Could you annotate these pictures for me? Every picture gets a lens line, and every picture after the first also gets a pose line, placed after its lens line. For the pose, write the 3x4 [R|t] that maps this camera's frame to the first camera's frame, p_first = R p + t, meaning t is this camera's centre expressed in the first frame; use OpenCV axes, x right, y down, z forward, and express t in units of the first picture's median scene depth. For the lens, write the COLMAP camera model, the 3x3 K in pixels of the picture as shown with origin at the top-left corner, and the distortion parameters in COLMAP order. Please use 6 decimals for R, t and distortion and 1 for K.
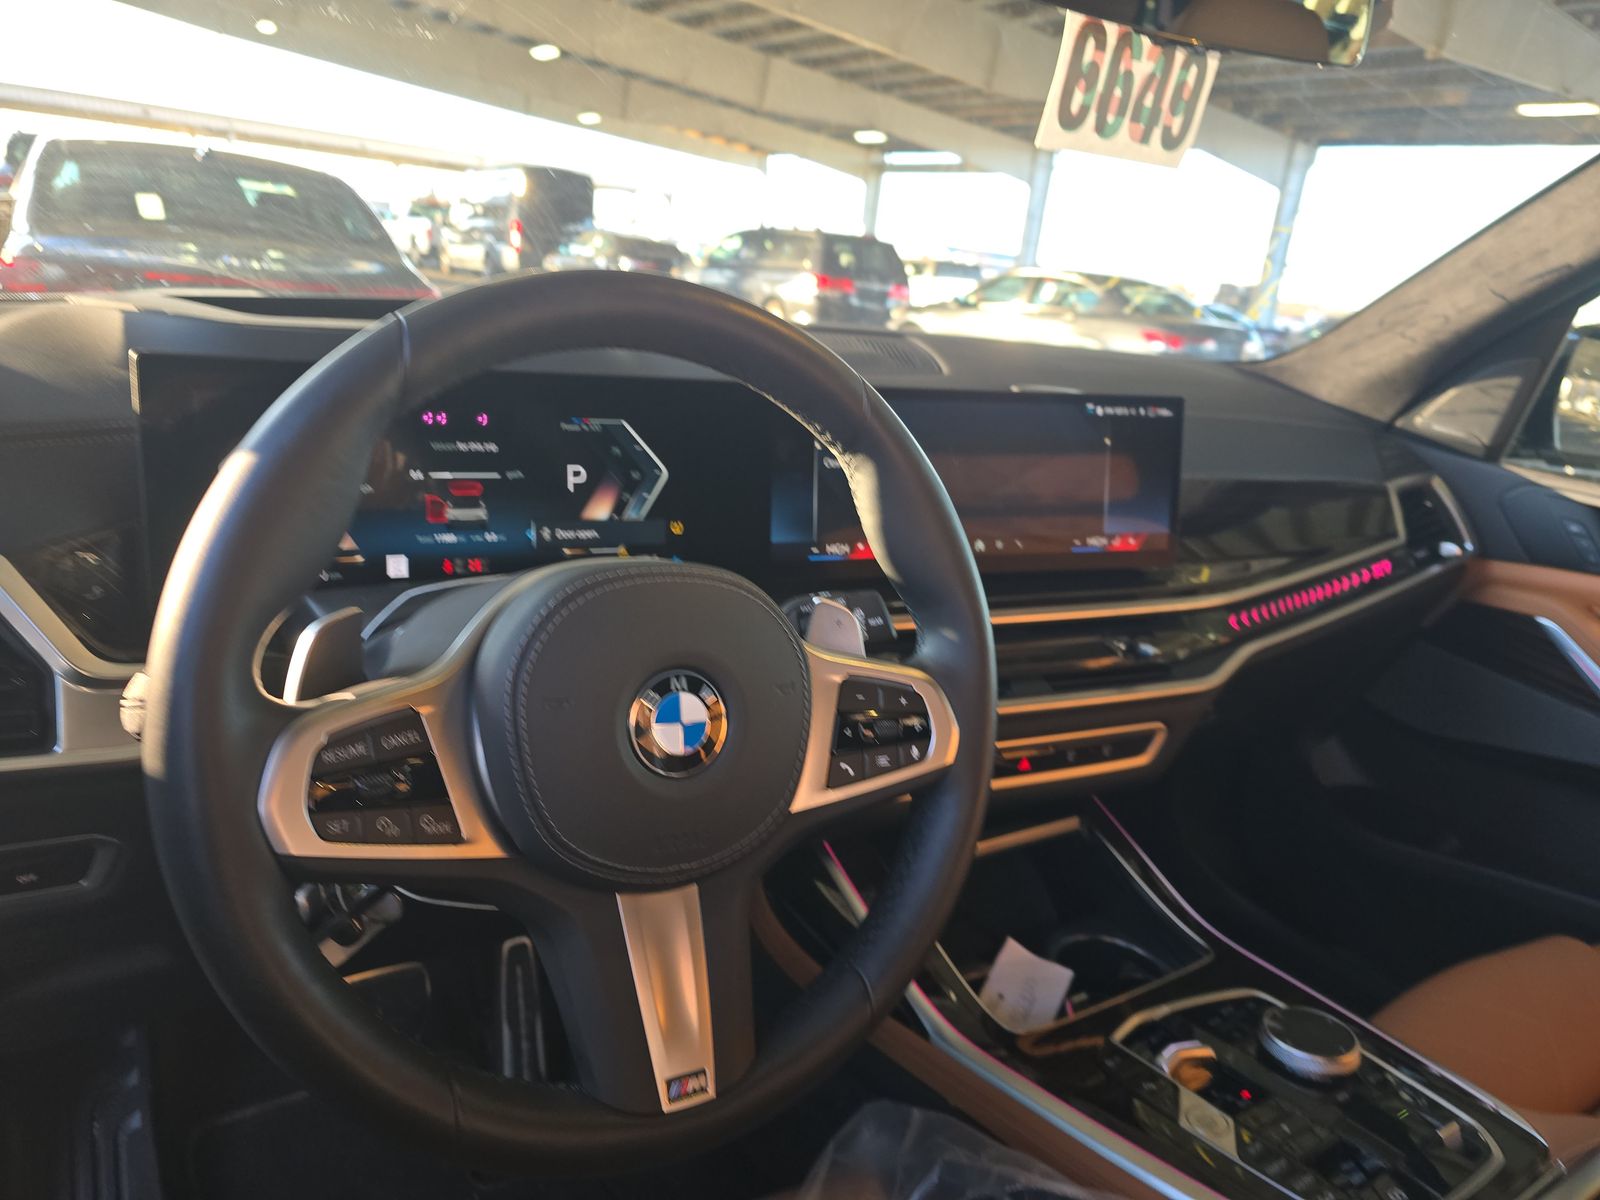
lens RADIAL K [[1067.2, 0, 805.1], [0, 1067.2, 598.5], [0, 0, 1]] dist [-0.003955, -0.002034]
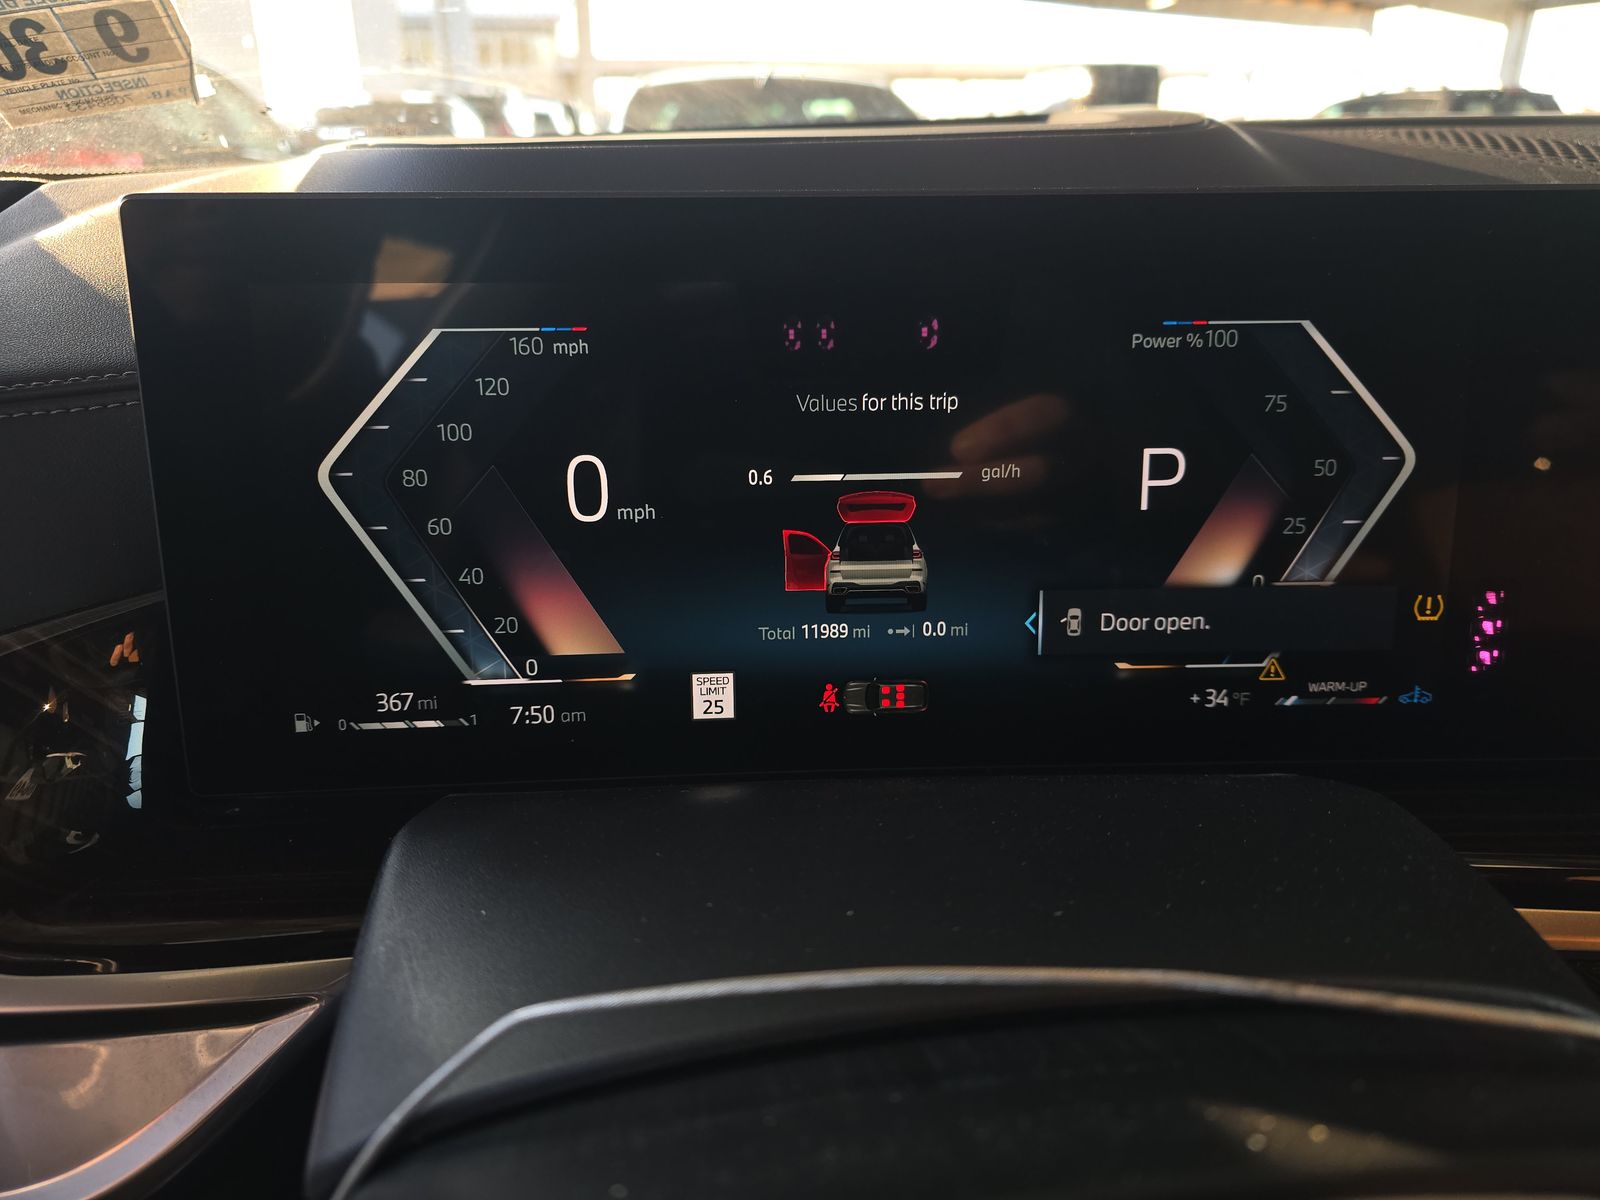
lens RADIAL K [[1067.2, 0, 803.0], [0, 1067.2, 605.7], [0, 0, 1]] dist [-0.003955, -0.002034]
pose [[0.878383, 0.074269, -0.472153, -0.143507], [-0.035883, 0.995313, 0.089806, -0.097009], [0.476609, -0.061941, 0.876930, 0.601886]]
